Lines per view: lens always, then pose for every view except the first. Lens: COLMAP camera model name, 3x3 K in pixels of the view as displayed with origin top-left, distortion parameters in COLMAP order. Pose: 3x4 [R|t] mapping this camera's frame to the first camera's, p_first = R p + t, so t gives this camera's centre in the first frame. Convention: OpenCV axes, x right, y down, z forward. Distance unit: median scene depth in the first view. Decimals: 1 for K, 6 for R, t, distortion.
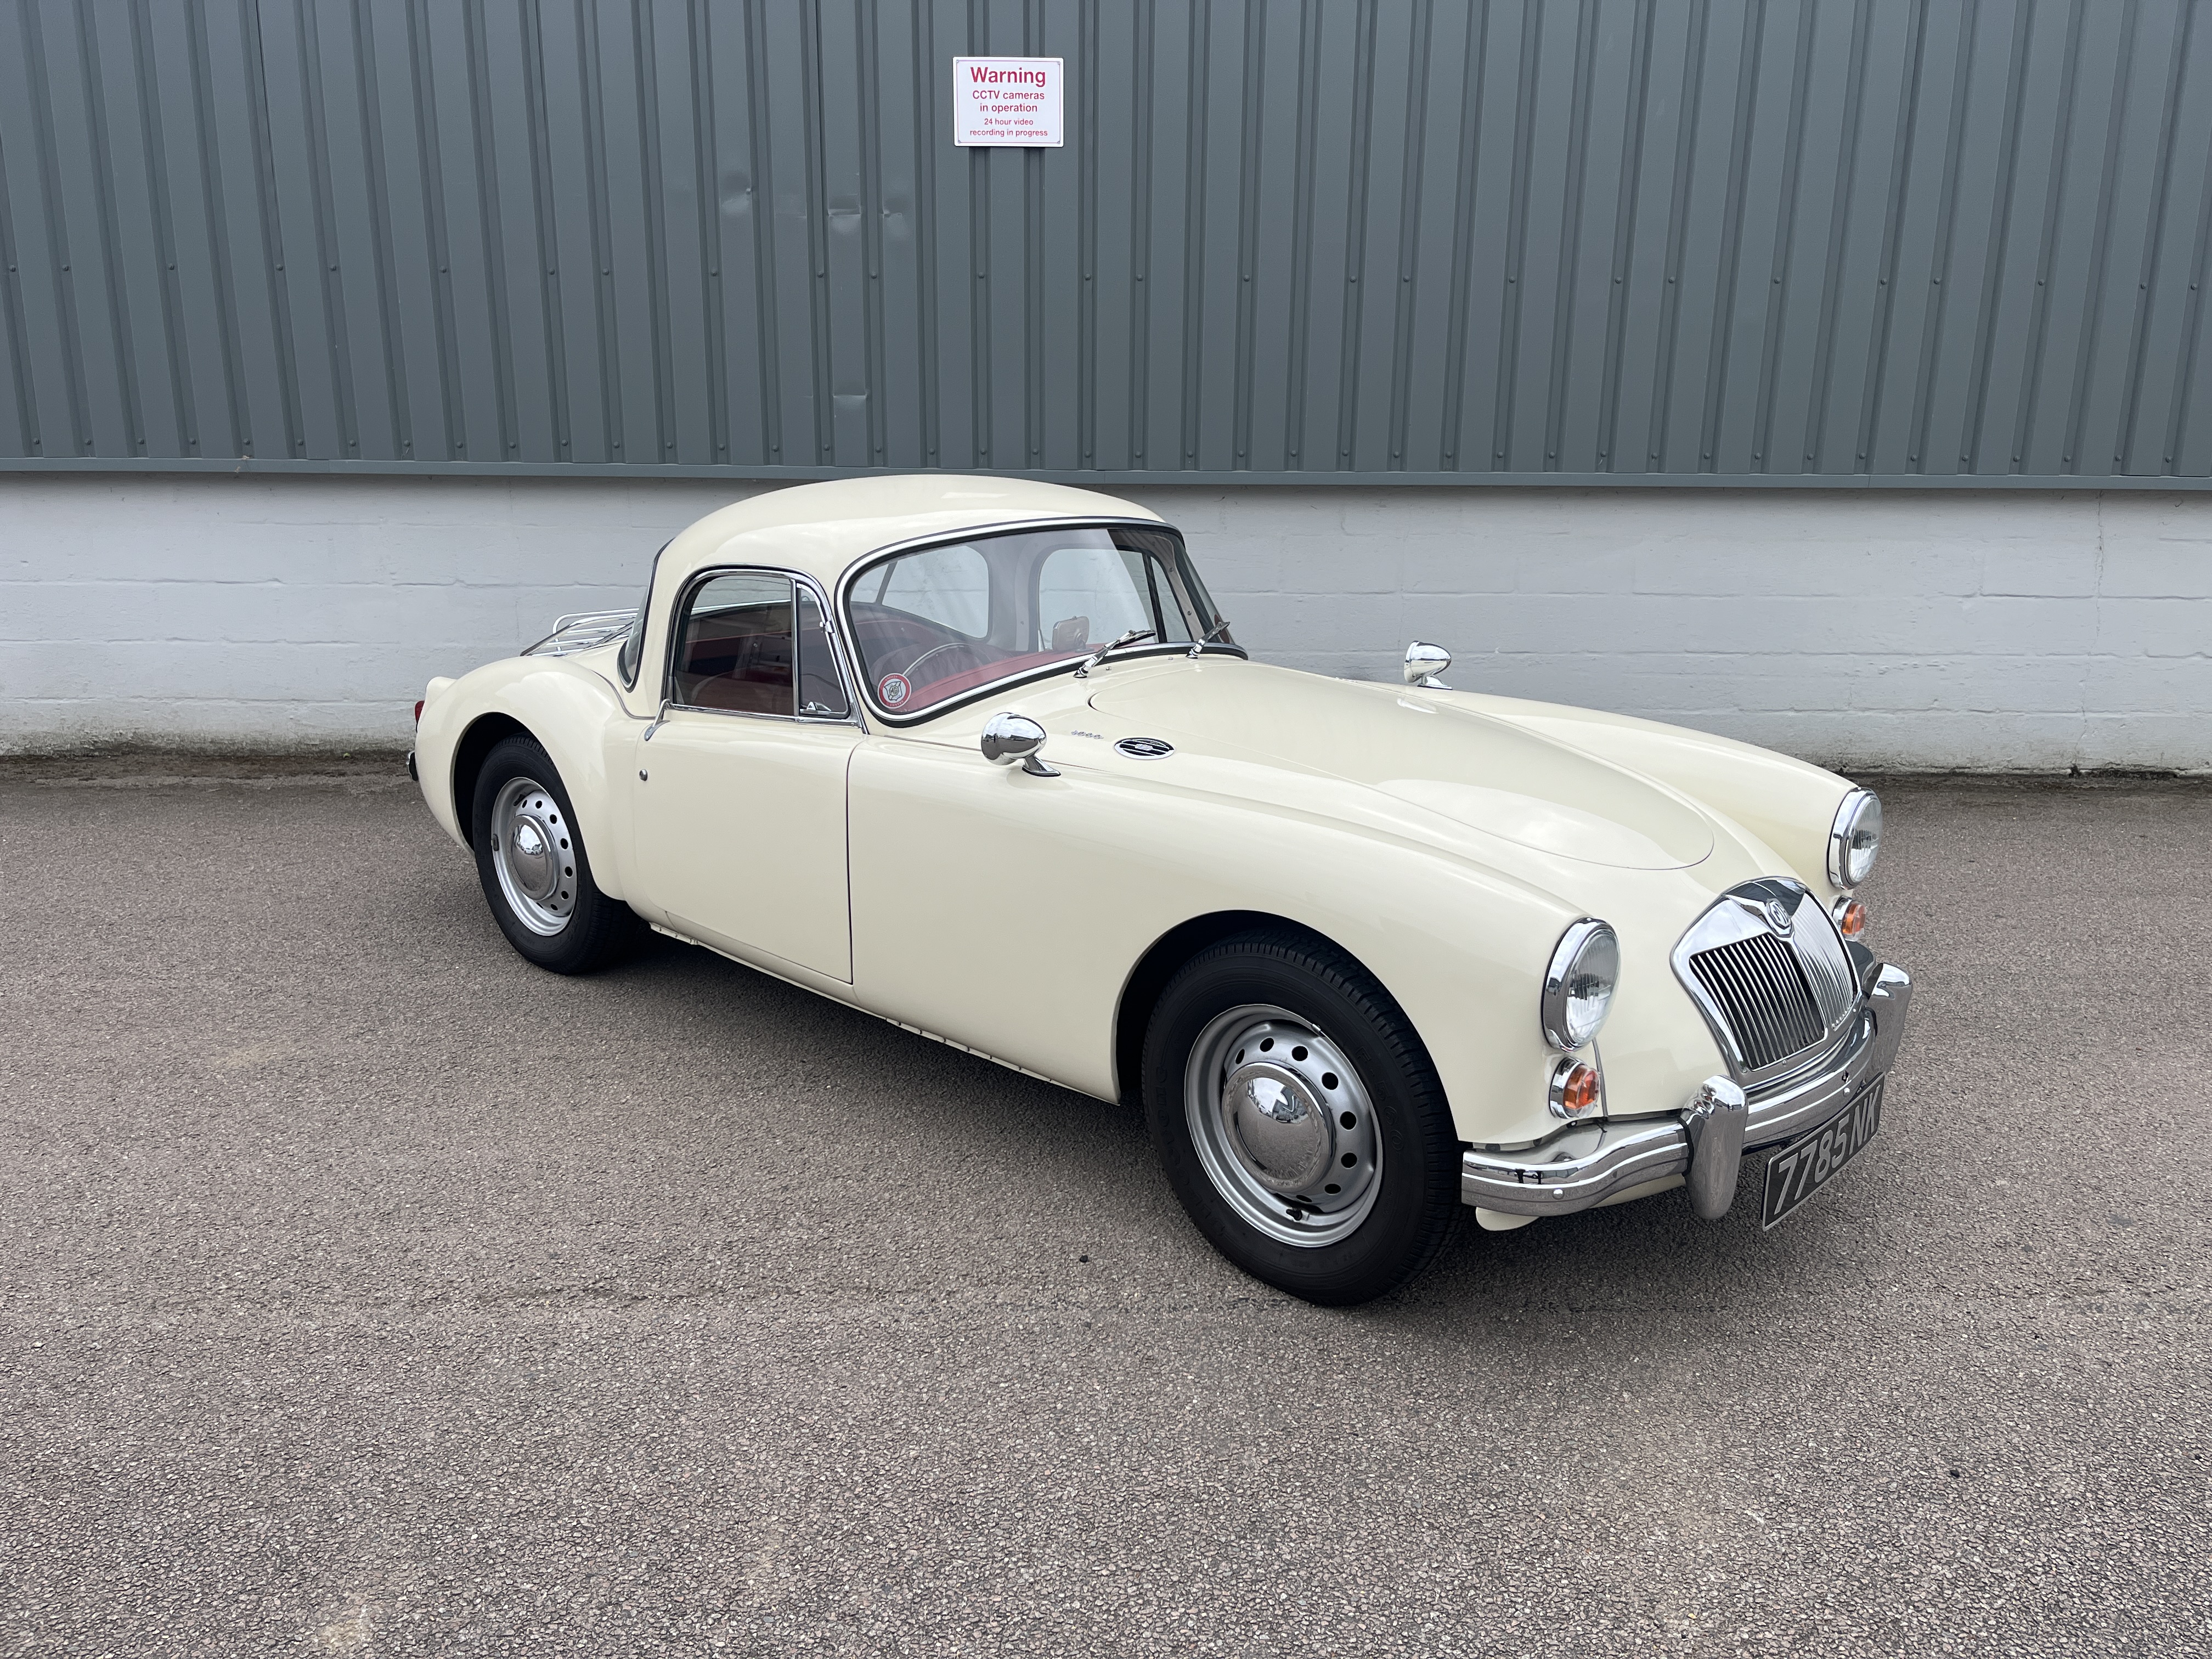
lens RADIAL K [[1679.1, 0, 1110.9], [0, 1679.1, 816.0], [0, 0, 1]] dist [0.062903, -0.090118]
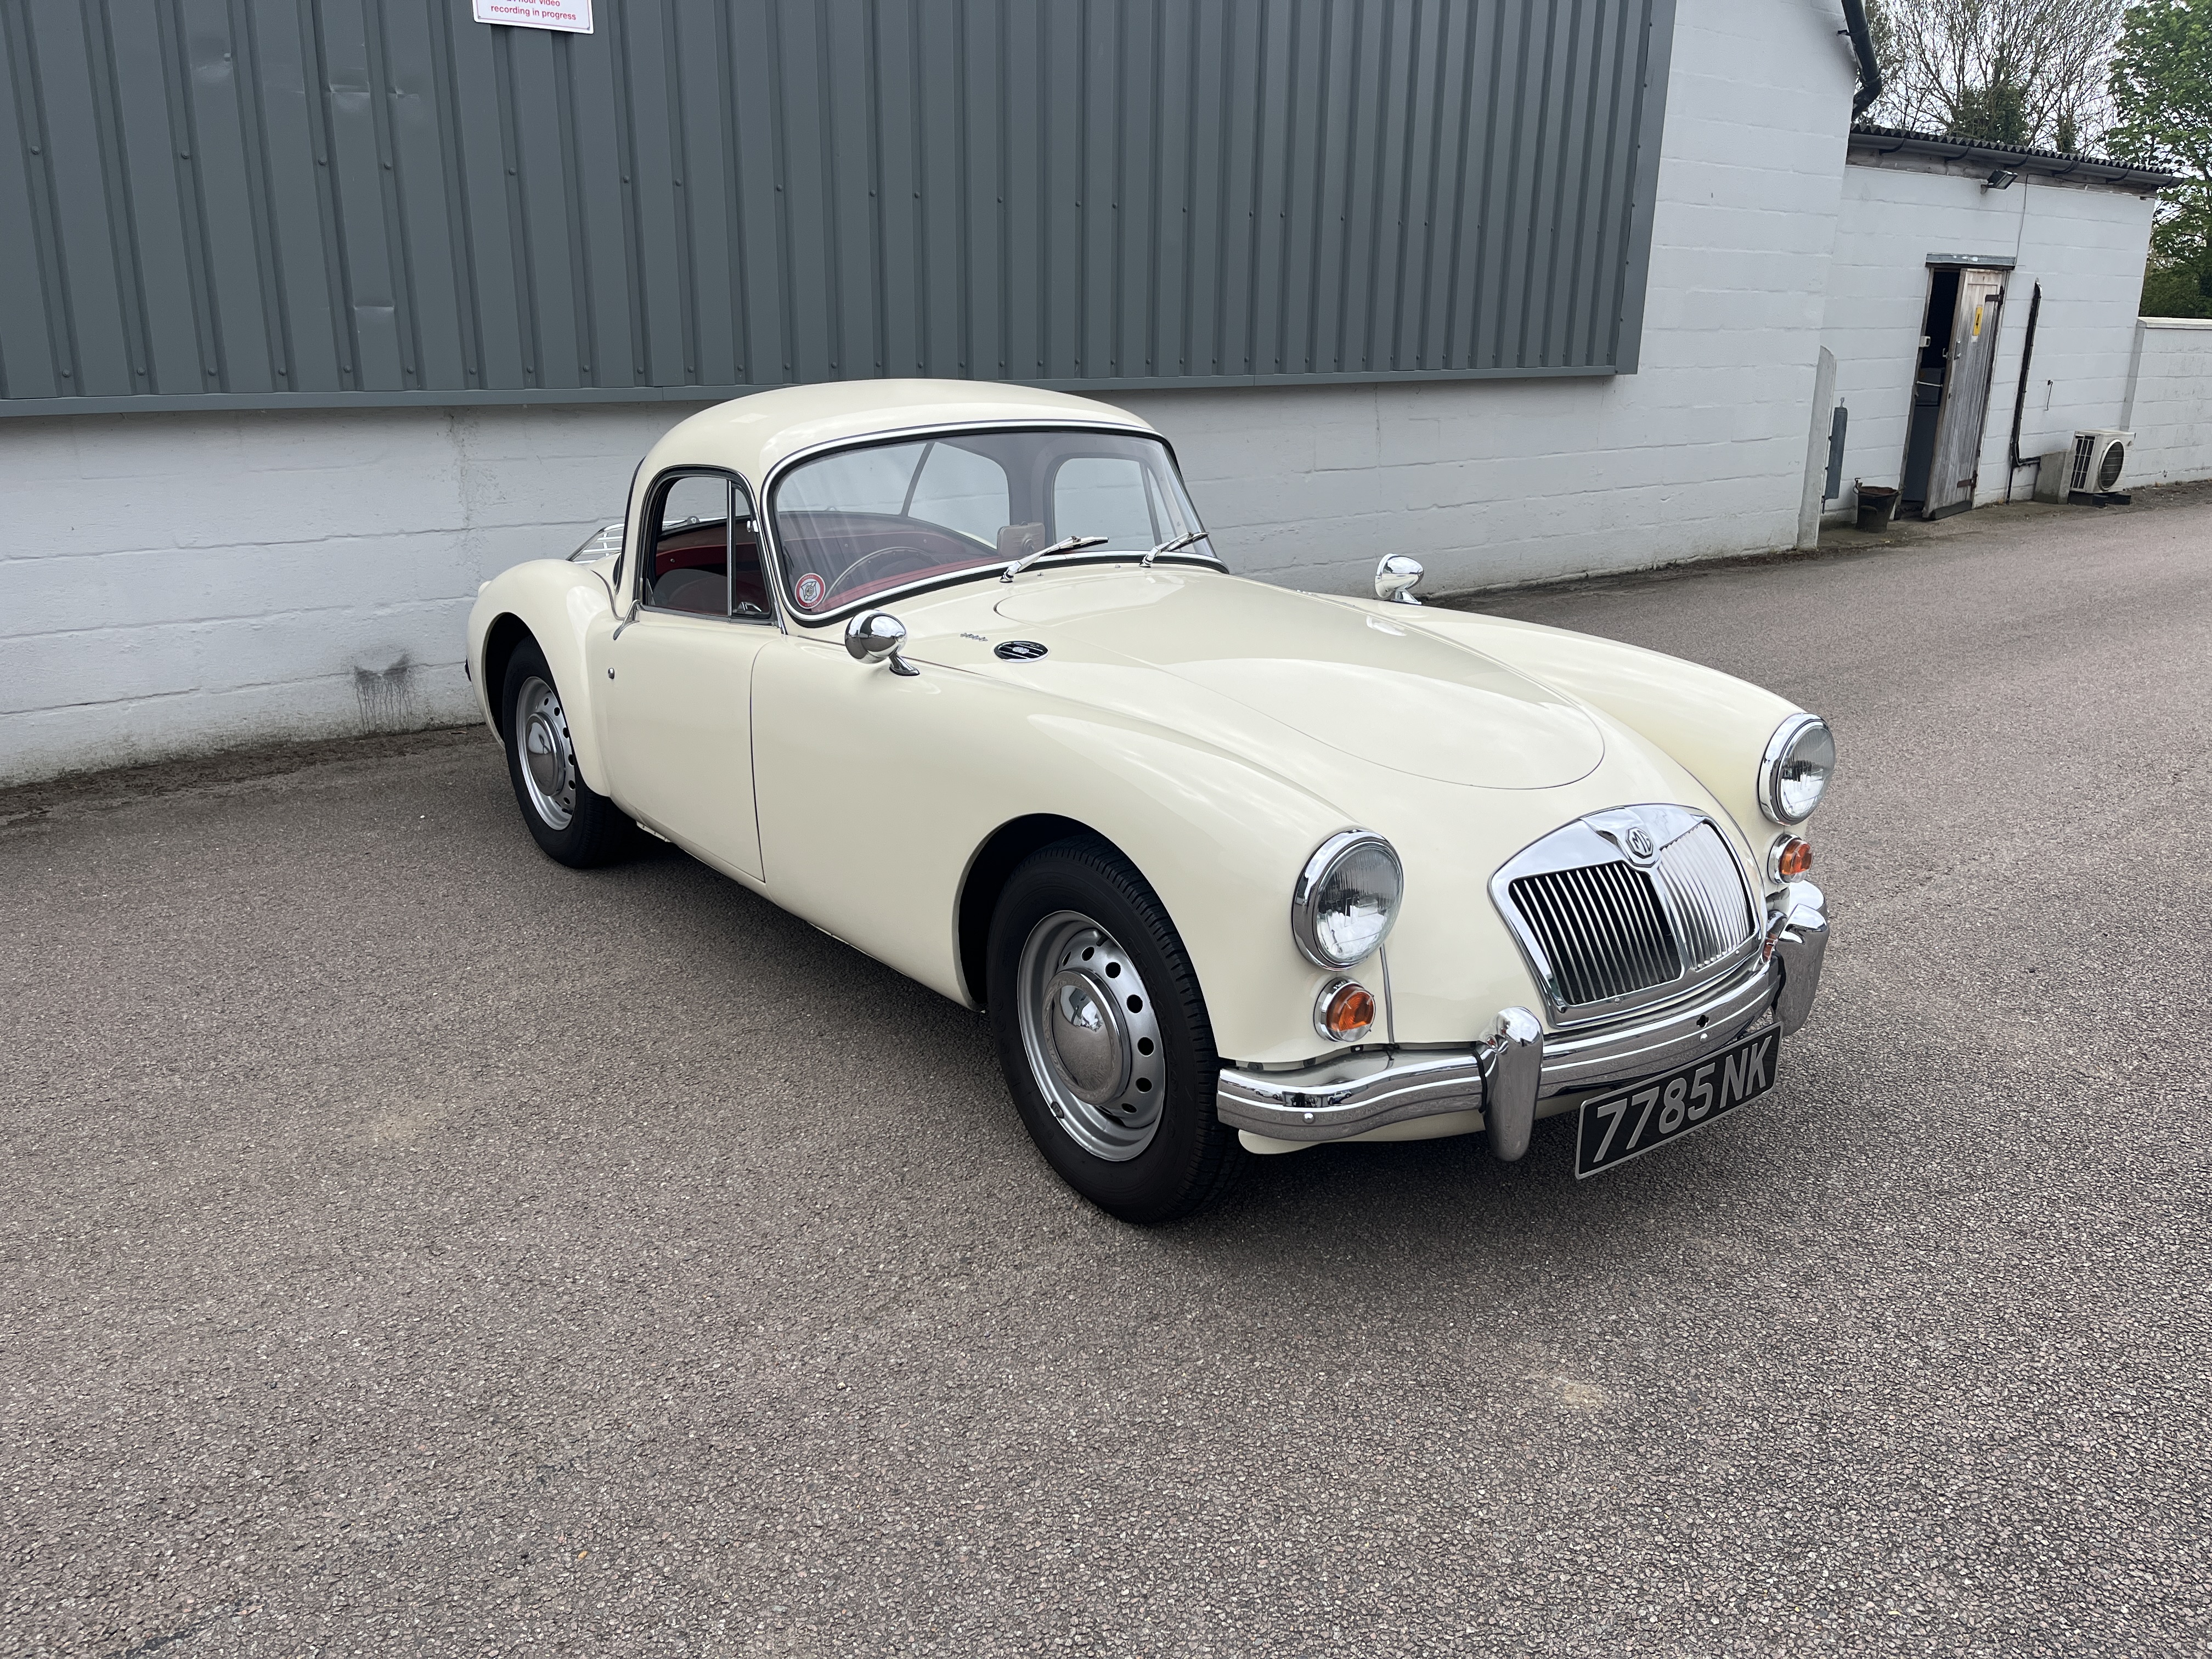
lens RADIAL K [[1679.1, 0, 1111.7], [0, 1679.1, 826.4], [0, 0, 1]] dist [0.062903, -0.090118]
pose [[0.790716, -0.181511, 0.584655, -0.421090], [0.156176, 0.983243, 0.094035, -0.012696], [-0.591926, 0.016955, 0.805814, 0.091873]]
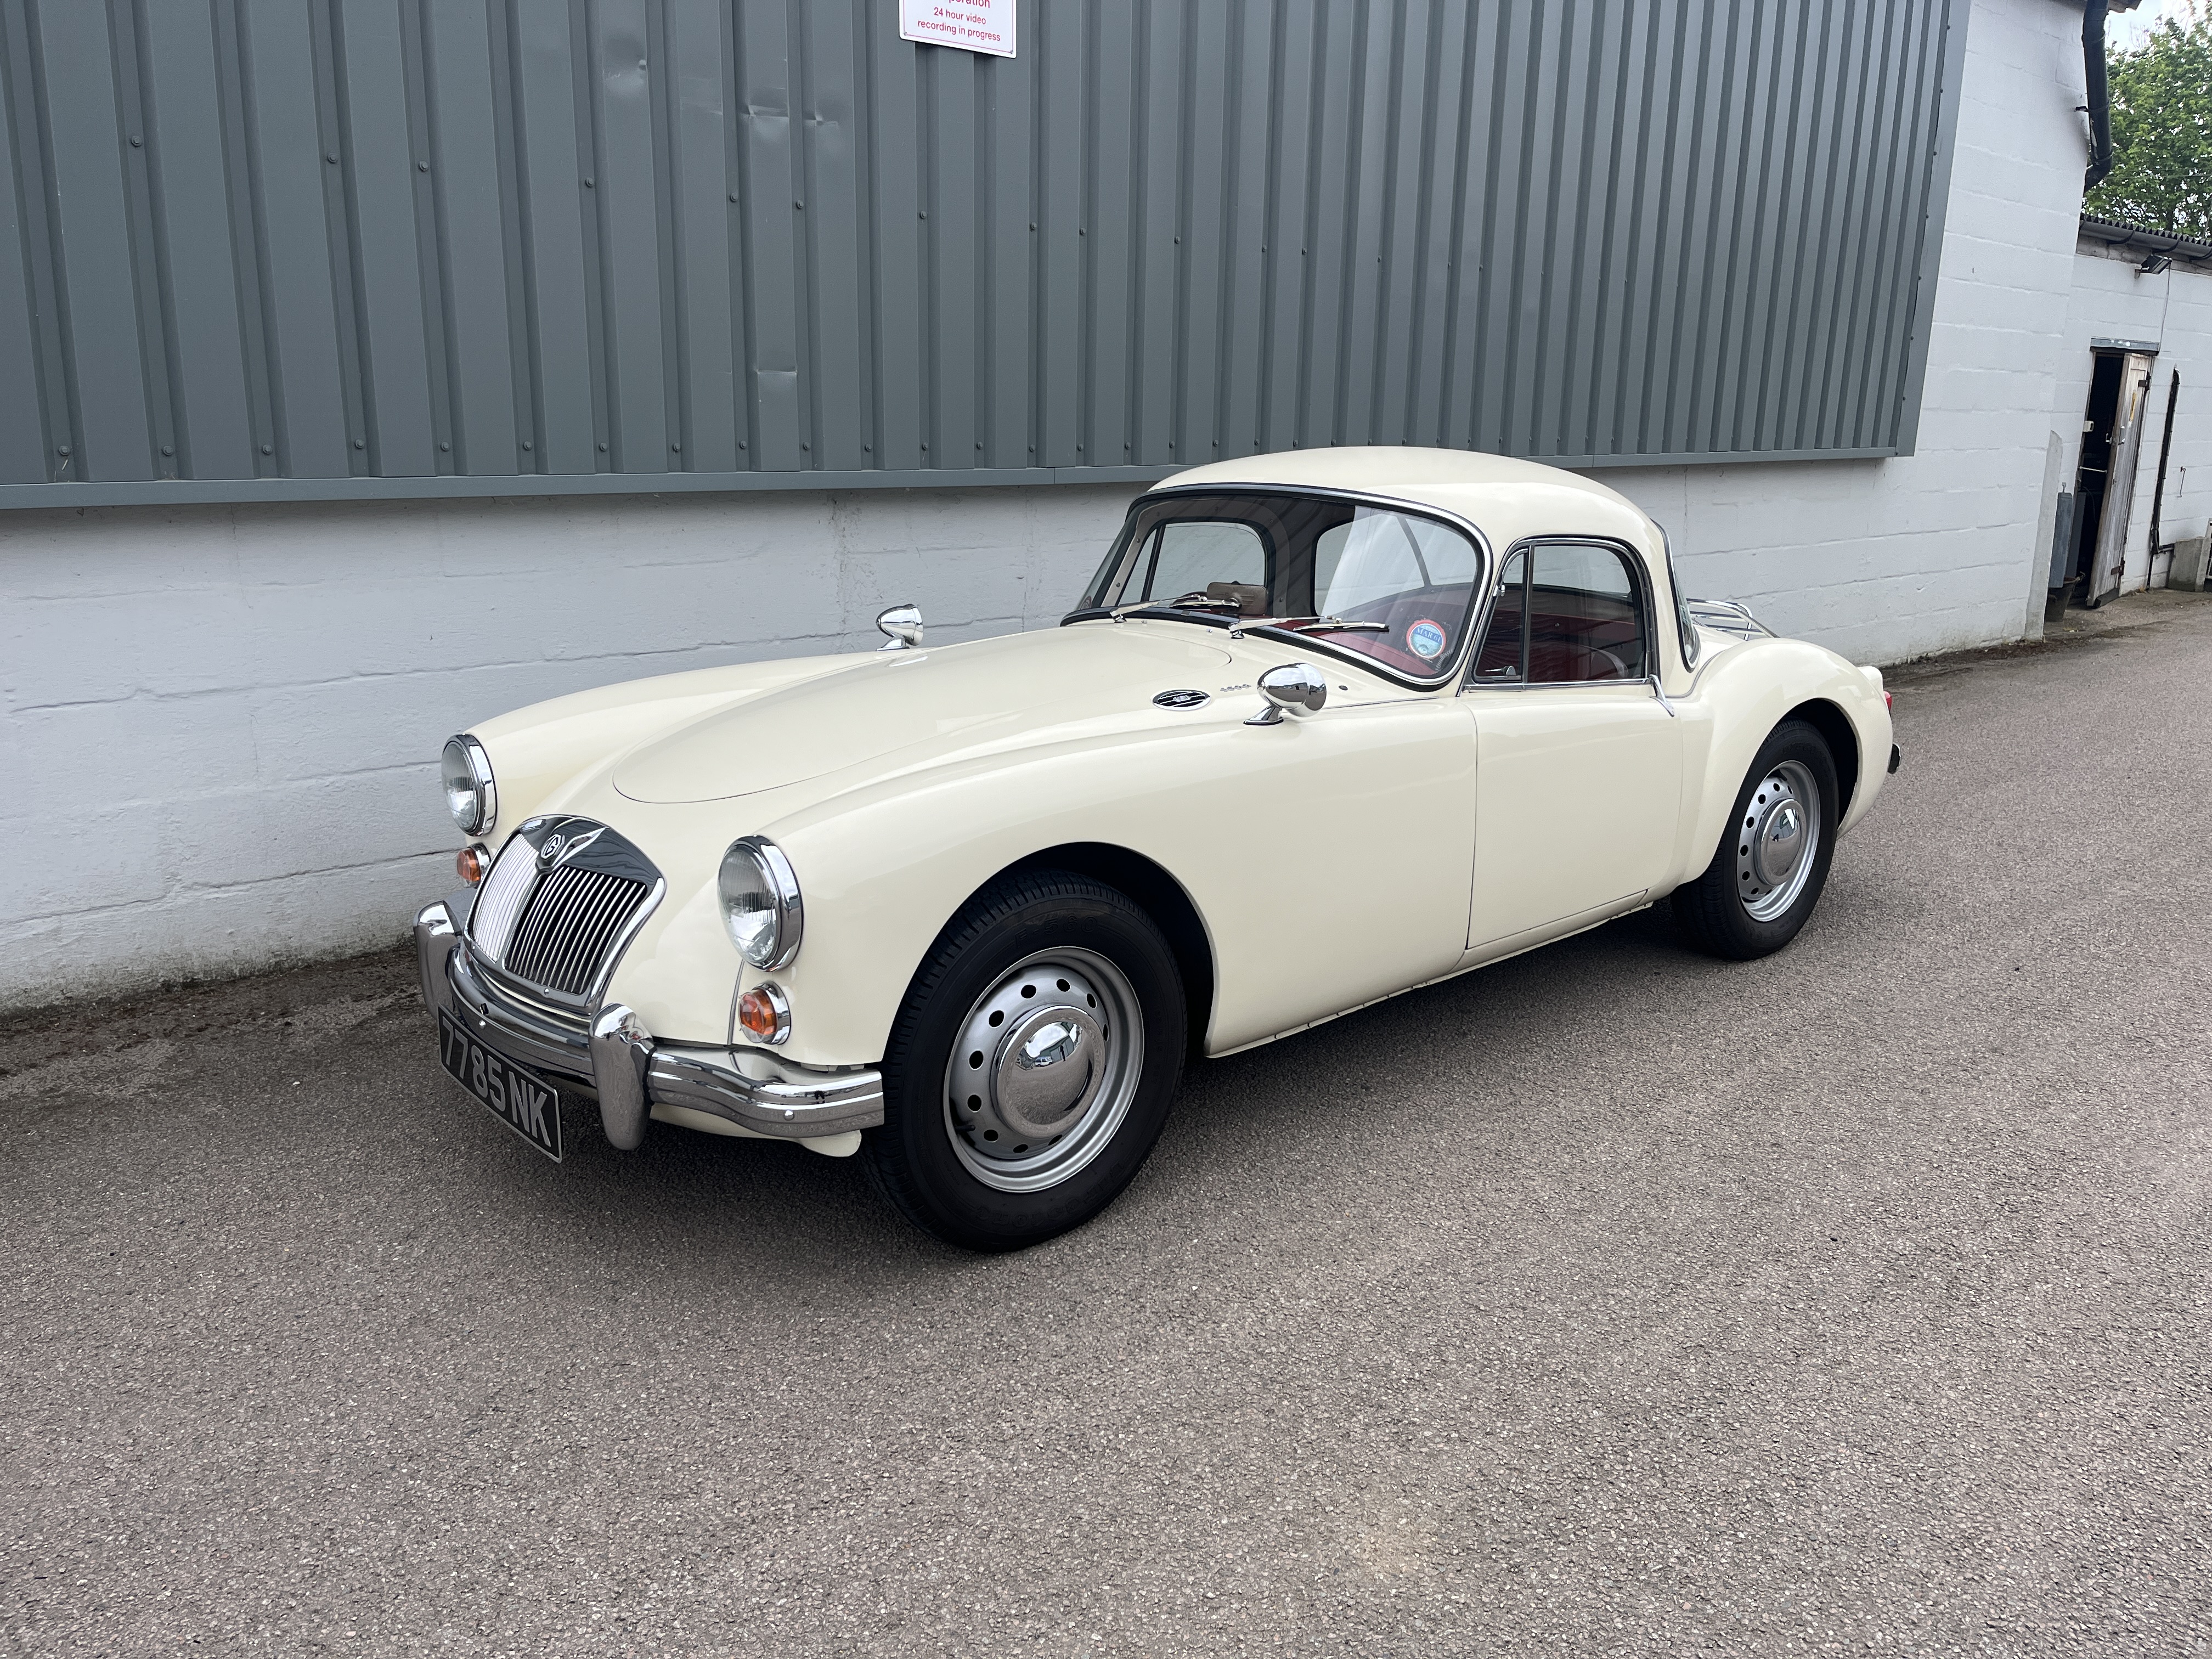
lens RADIAL K [[1679.1, 0, 1107.5], [0, 1679.1, 808.9], [0, 0, 1]] dist [0.062903, -0.090118]
pose [[0.760648, -0.152769, 0.630933, -0.541789], [0.159564, 0.986097, 0.046397, -0.079860], [-0.629249, 0.065382, 0.774449, 0.381428]]
